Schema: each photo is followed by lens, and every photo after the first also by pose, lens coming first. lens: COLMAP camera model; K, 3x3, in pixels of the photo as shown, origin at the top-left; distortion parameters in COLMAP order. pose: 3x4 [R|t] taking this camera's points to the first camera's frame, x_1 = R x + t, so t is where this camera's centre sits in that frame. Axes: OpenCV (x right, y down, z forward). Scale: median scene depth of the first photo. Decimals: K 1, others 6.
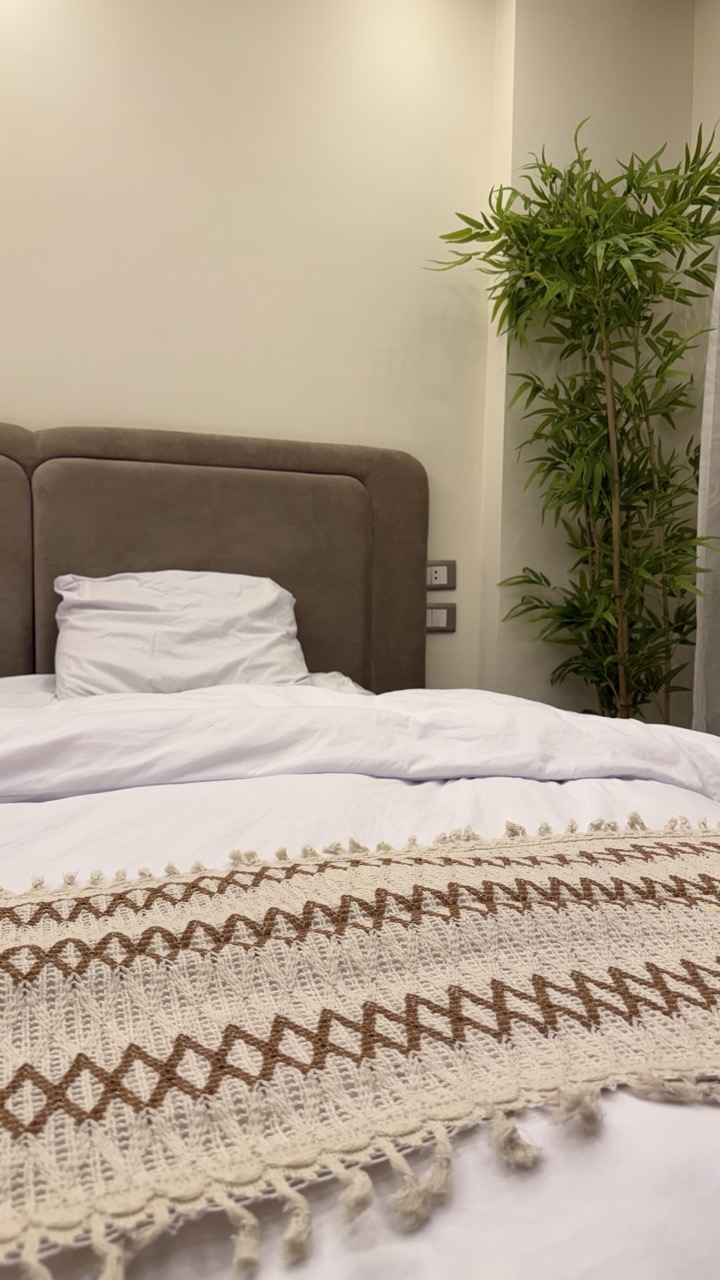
lens RADIAL K [[924.1, 0, 359.8], [0, 924.1, 644.2], [0, 0, 1]] dist [0.059593, -0.083286]
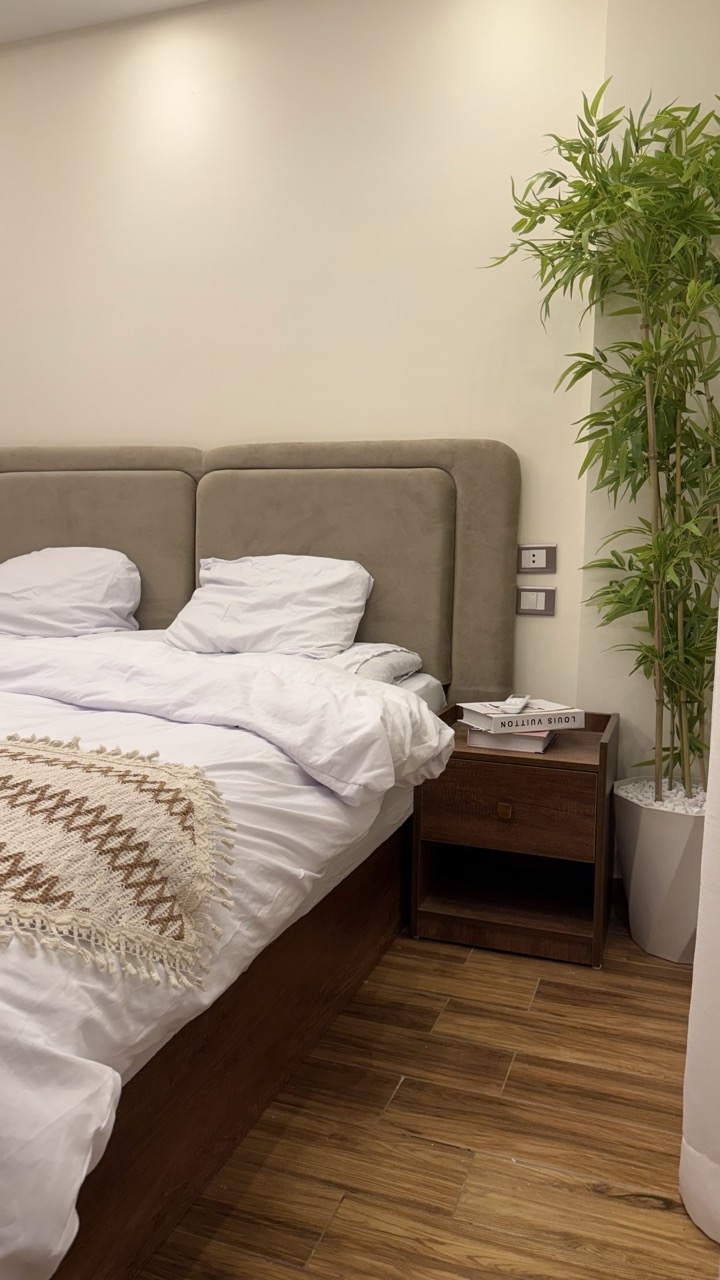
lens RADIAL K [[924.1, 0, 350.9], [0, 924.1, 636.2], [0, 0, 1]] dist [0.059593, -0.083286]
pose [[0.765497, 0.057749, -0.640843, 0.648740], [-0.049865, 0.998293, 0.030396, -0.011380], [0.641504, 0.008688, 0.767070, 0.098091]]
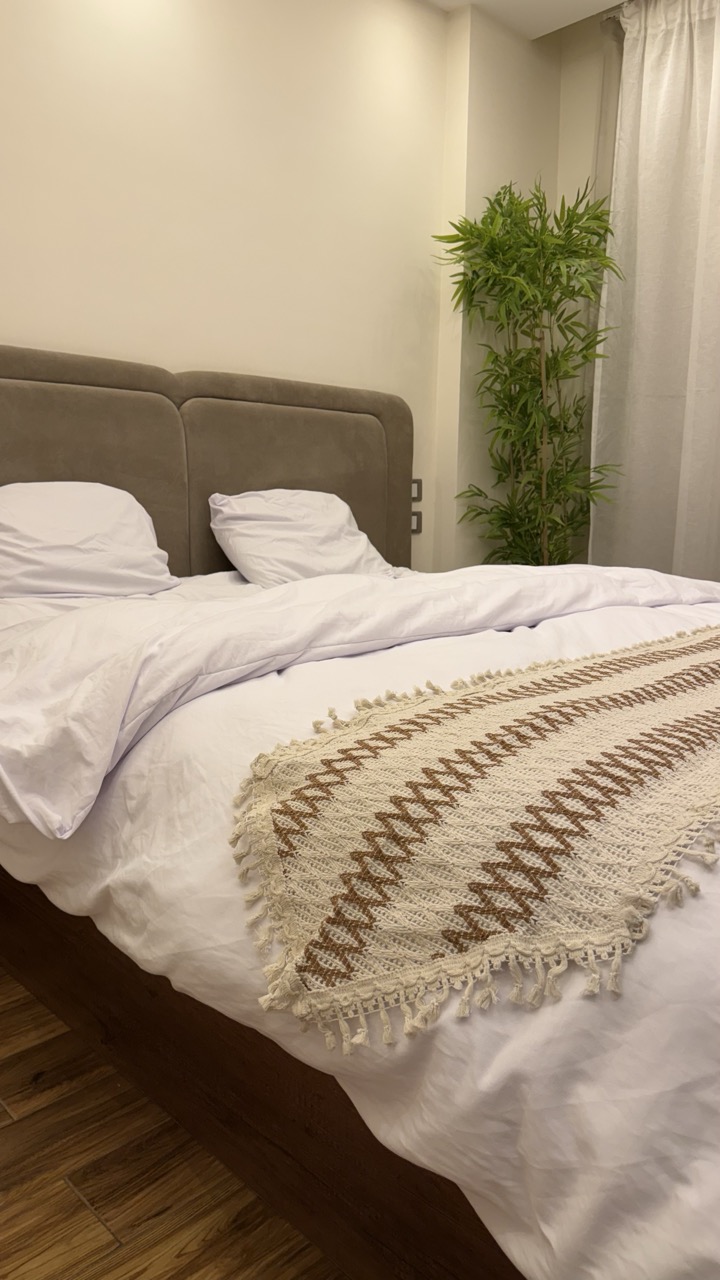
lens RADIAL K [[924.1, 0, 354.1], [0, 924.1, 642.3], [0, 0, 1]] dist [0.059593, -0.083286]
pose [[0.903092, -0.075123, 0.422825, -0.639227], [0.033176, 0.993843, 0.105715, -0.000109], [-0.428163, -0.081443, 0.900024, -0.214337]]
